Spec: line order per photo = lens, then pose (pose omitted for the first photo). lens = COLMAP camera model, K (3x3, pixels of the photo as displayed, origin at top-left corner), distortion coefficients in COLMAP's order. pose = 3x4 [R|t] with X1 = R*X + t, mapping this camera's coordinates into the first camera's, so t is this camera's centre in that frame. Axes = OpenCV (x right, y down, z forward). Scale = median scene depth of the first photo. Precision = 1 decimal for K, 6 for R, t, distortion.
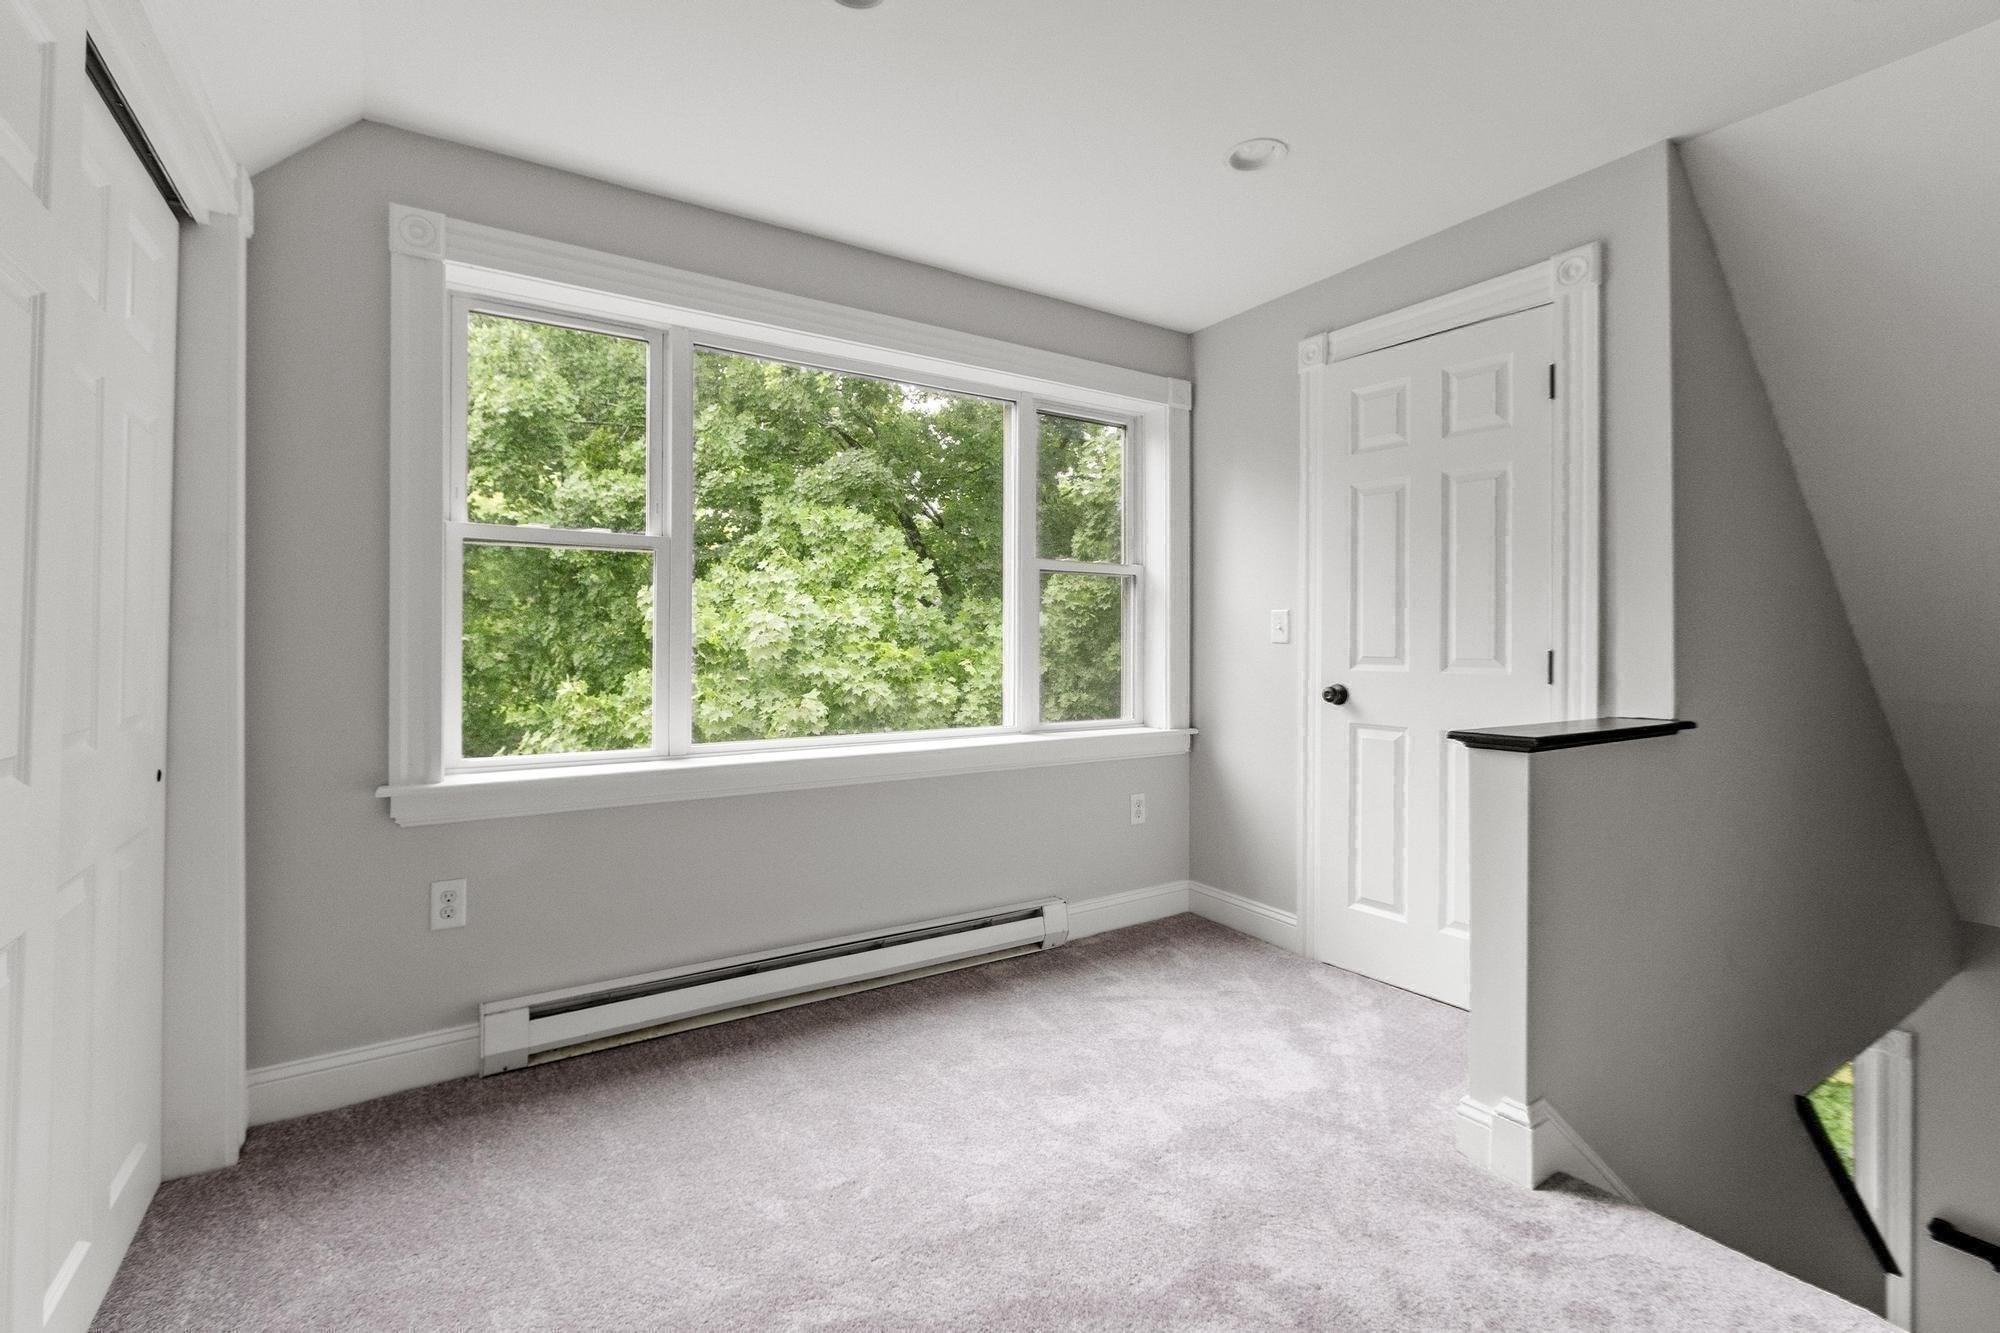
lens RADIAL K [[891.4, 0, 998.3], [0, 891.4, 657.7], [0, 0, 1]] dist [0.001656, 0.000431]
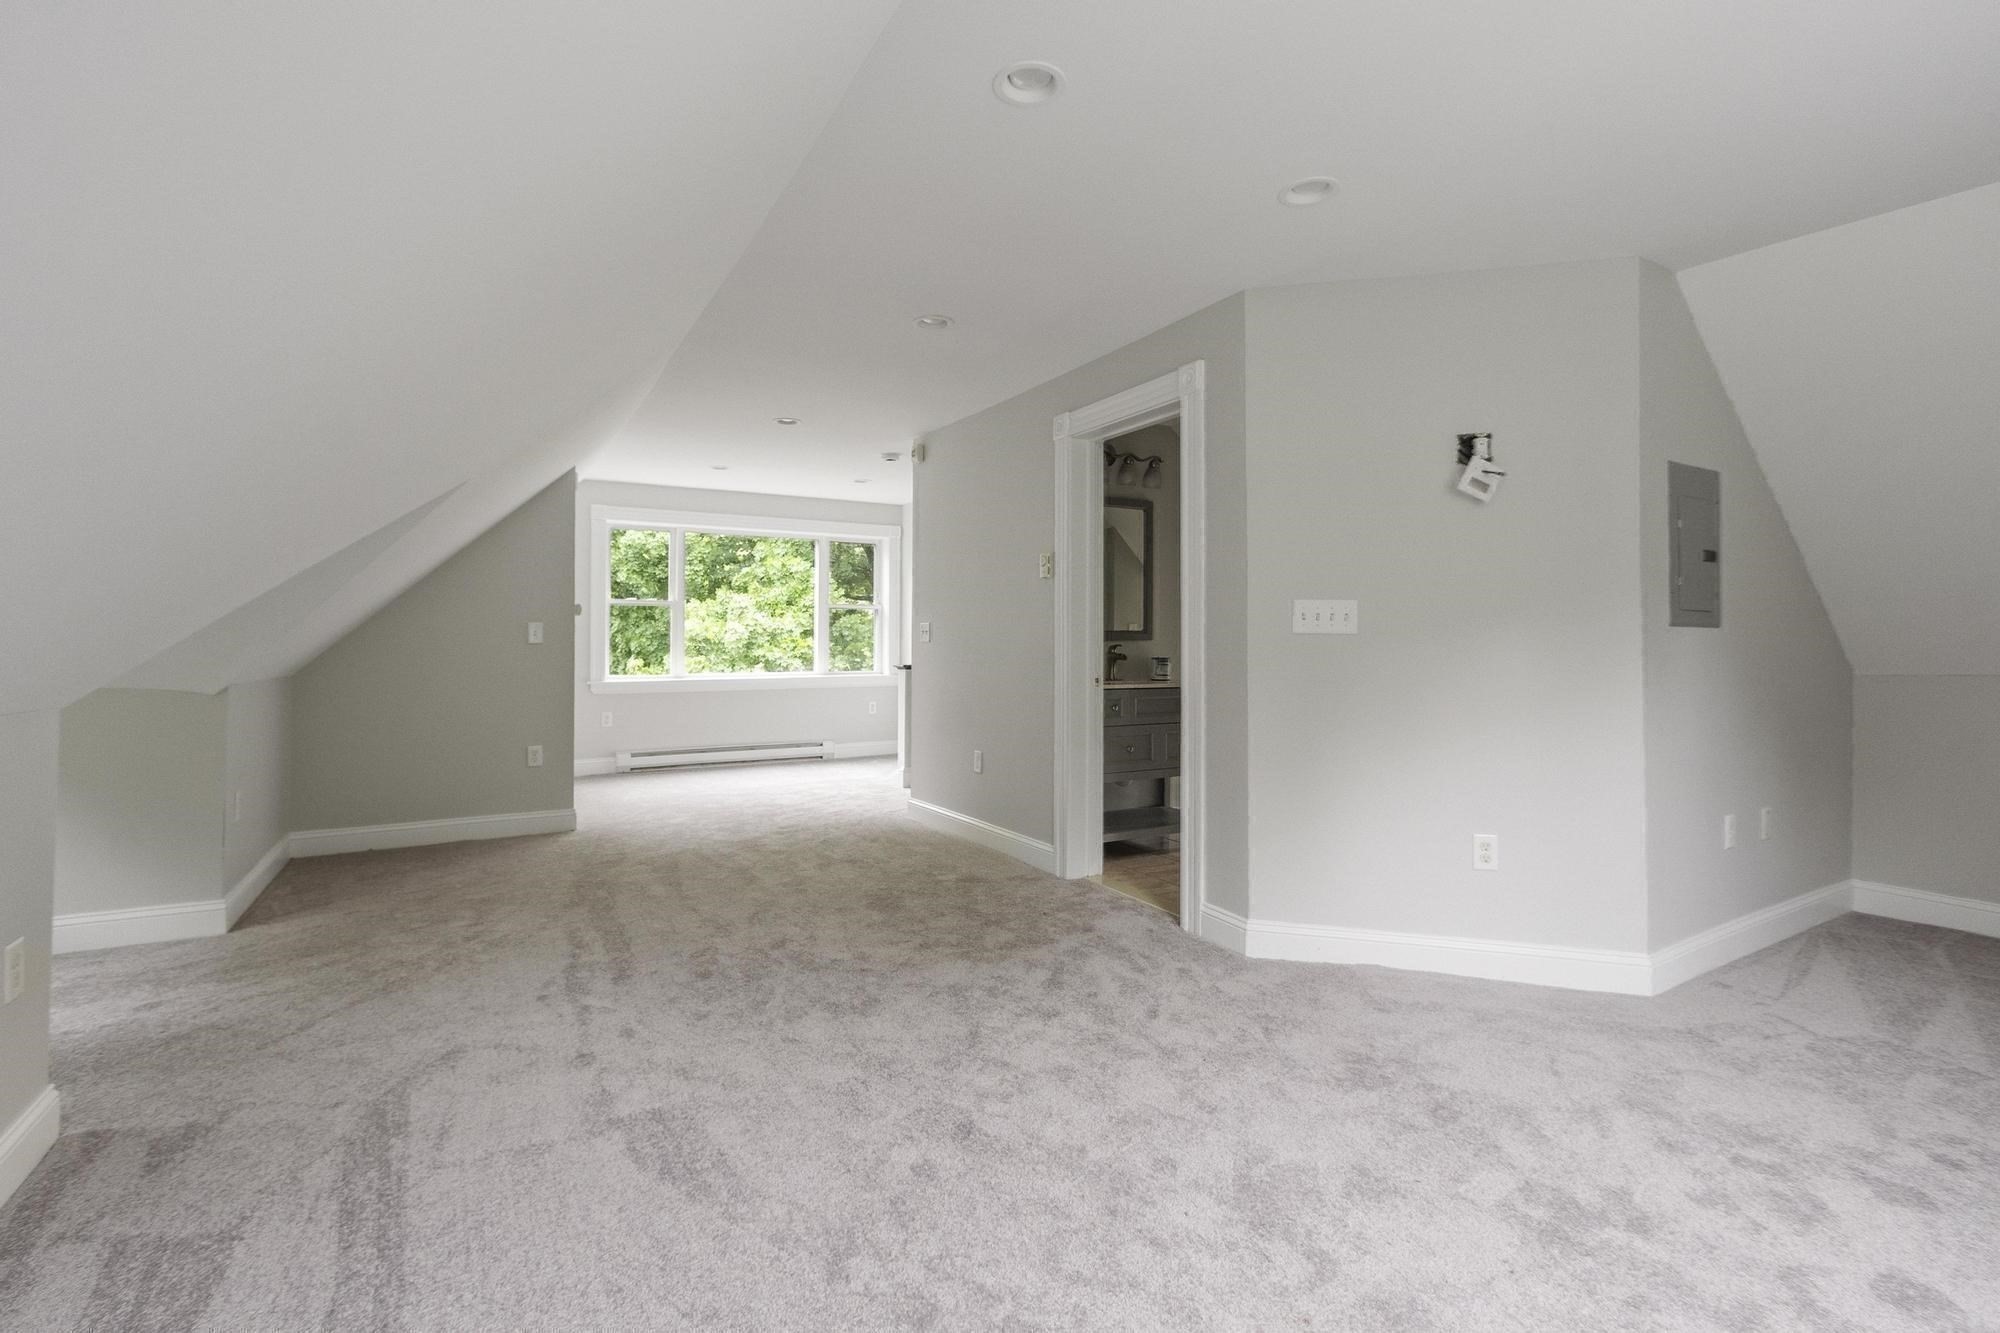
lens RADIAL K [[891.4, 0, 998.3], [0, 891.4, 657.7], [0, 0, 1]] dist [0.001656, 0.000431]
pose [[0.999040, 0.000827, -0.043809, 0.366668], [-0.000518, 0.999975, 0.007058, 0.009819], [0.043814, -0.007029, 0.999015, -0.841080]]
